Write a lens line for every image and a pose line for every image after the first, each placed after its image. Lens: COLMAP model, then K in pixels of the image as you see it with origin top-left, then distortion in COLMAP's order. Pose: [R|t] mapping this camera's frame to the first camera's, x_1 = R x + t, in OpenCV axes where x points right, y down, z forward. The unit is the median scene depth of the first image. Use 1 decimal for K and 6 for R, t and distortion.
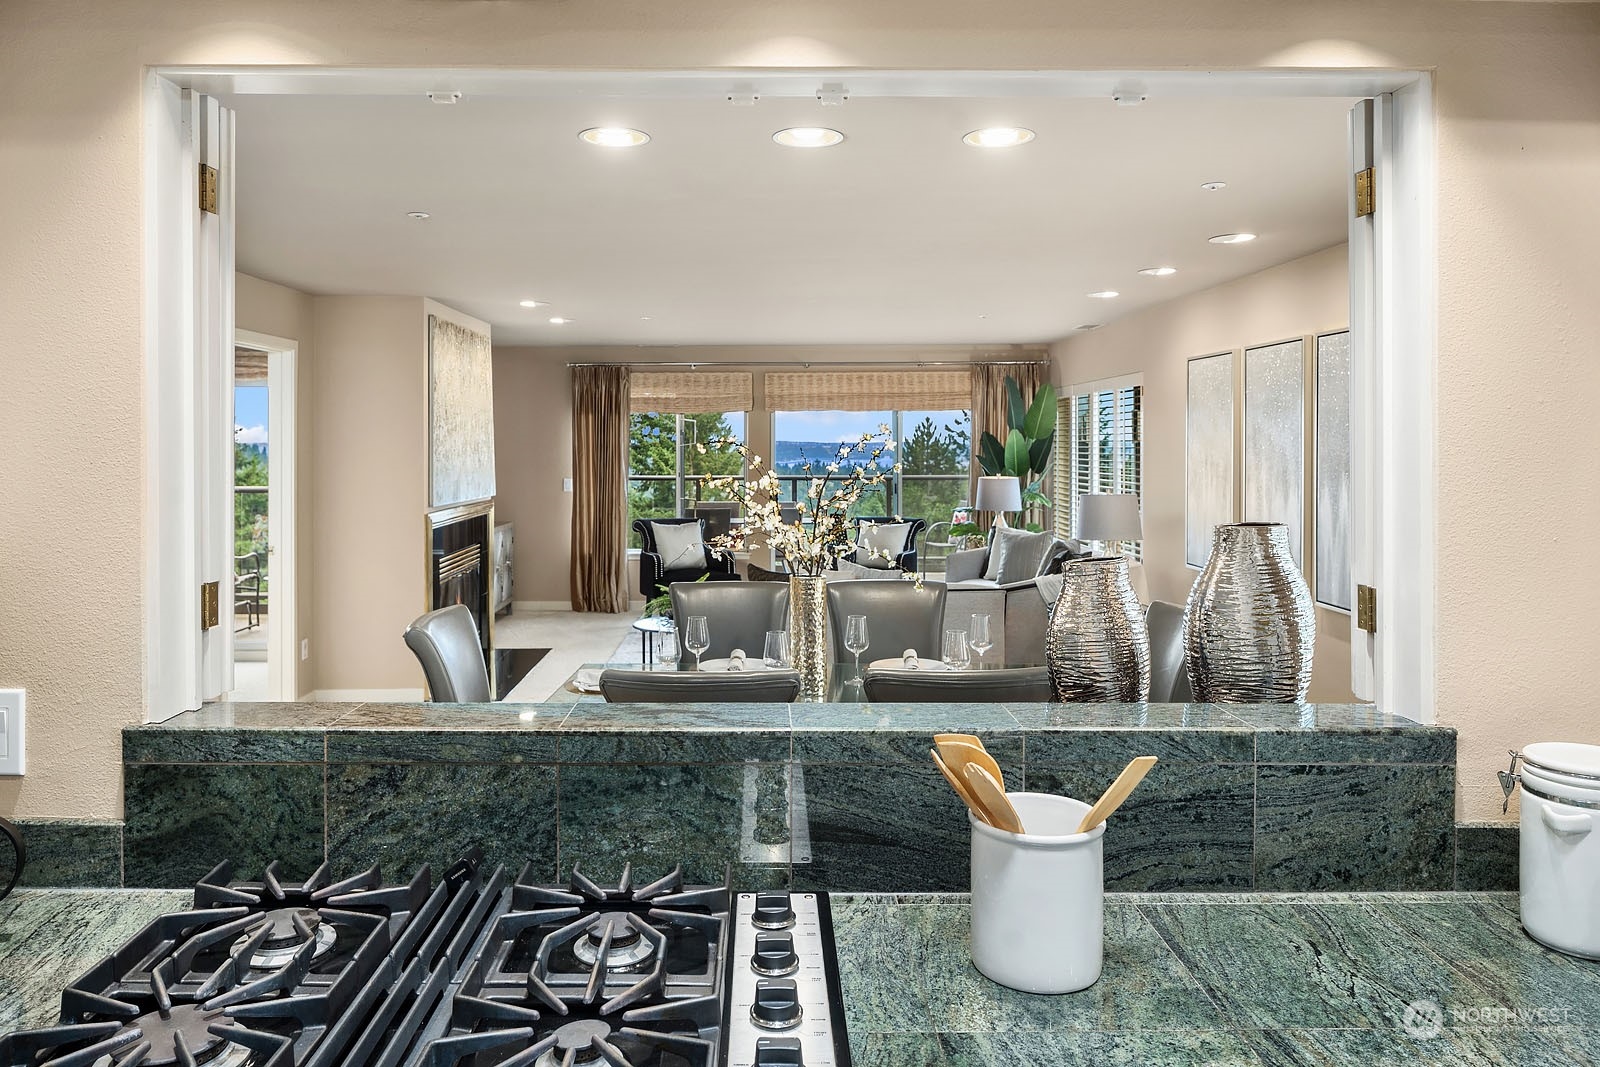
lens RADIAL K [[1127.6, 0, 750.4], [0, 1127.6, 446.5], [0, 0, 1]] dist [-0.008289, -0.000922]
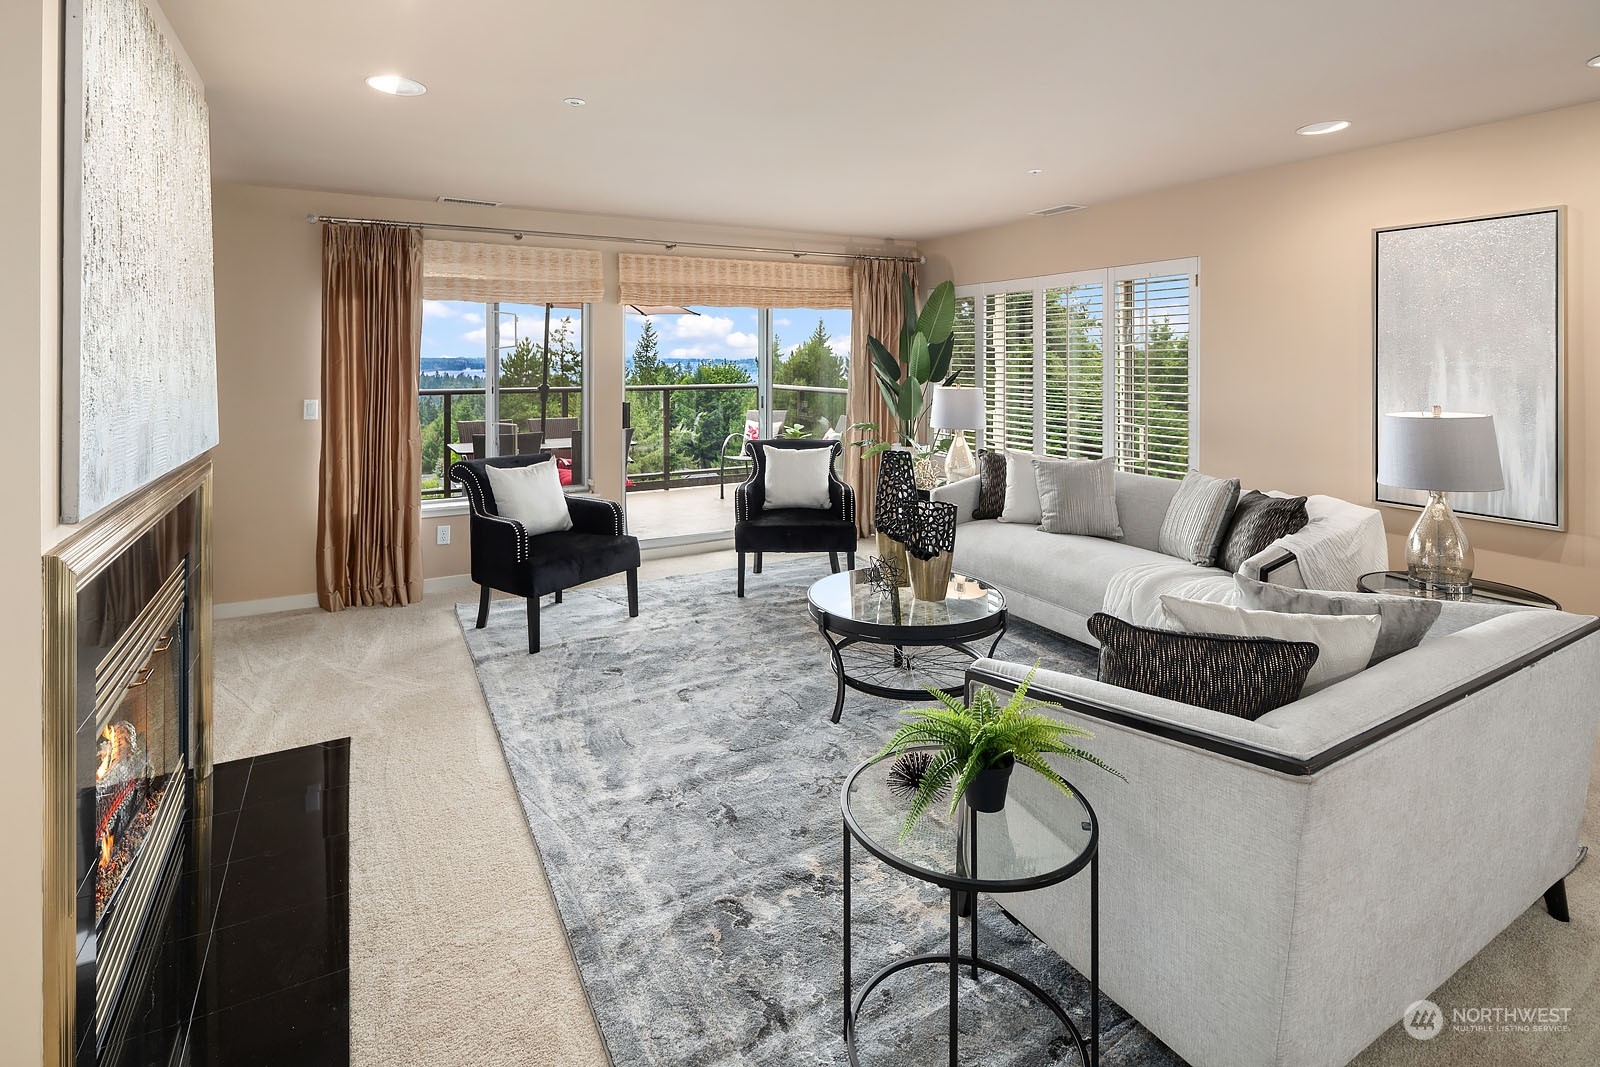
lens RADIAL K [[803.7, 0, 799.2], [0, 803.7, 353.5], [0, 0, 1]] dist [0.003344, 0.000408]
pose [[0.871335, 0.002905, 0.490679, -0.190495], [0.001442, 0.999963, -0.008481, 0.008661], [-0.490686, 0.008097, 0.871299, 0.623502]]
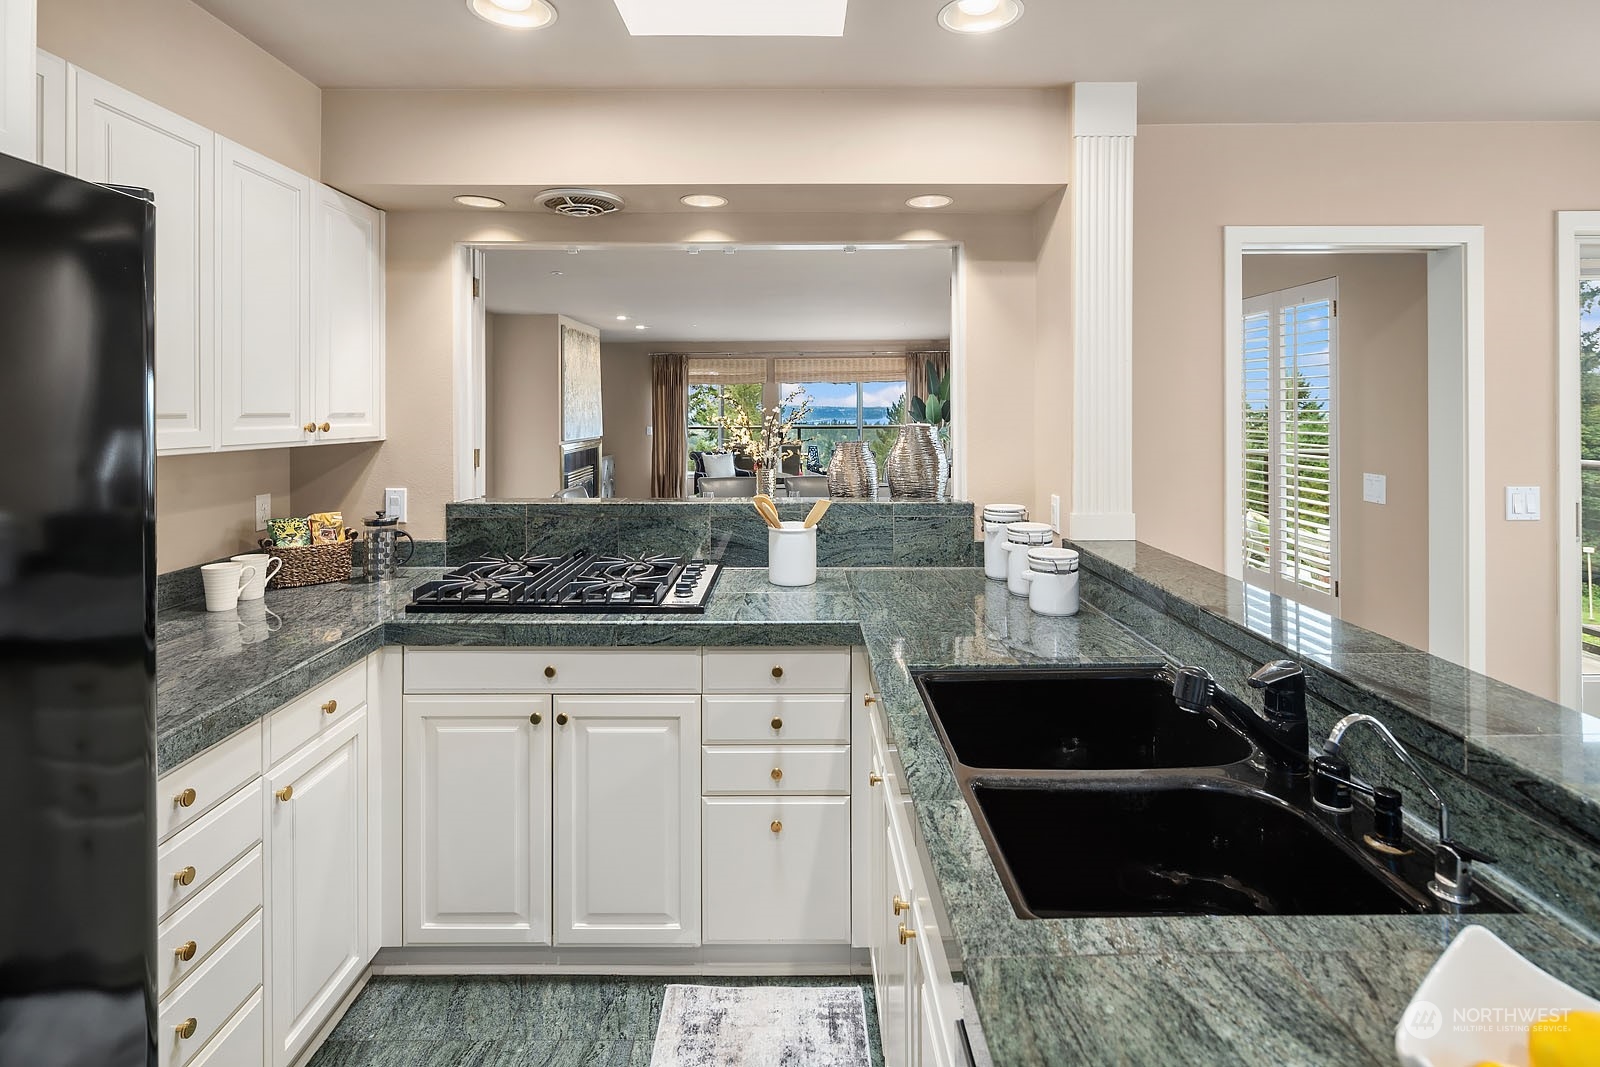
lens RADIAL K [[805.1, 0, 783.9], [0, 805.1, 408.8], [0, 0, 1]] dist [0.001850, -0.001605]
pose [[0.999982, -0.002951, -0.005252, 0.041251], [0.002939, 0.999993, -0.002162, 0.008501], [0.005258, 0.002147, 0.999984, -0.157417]]
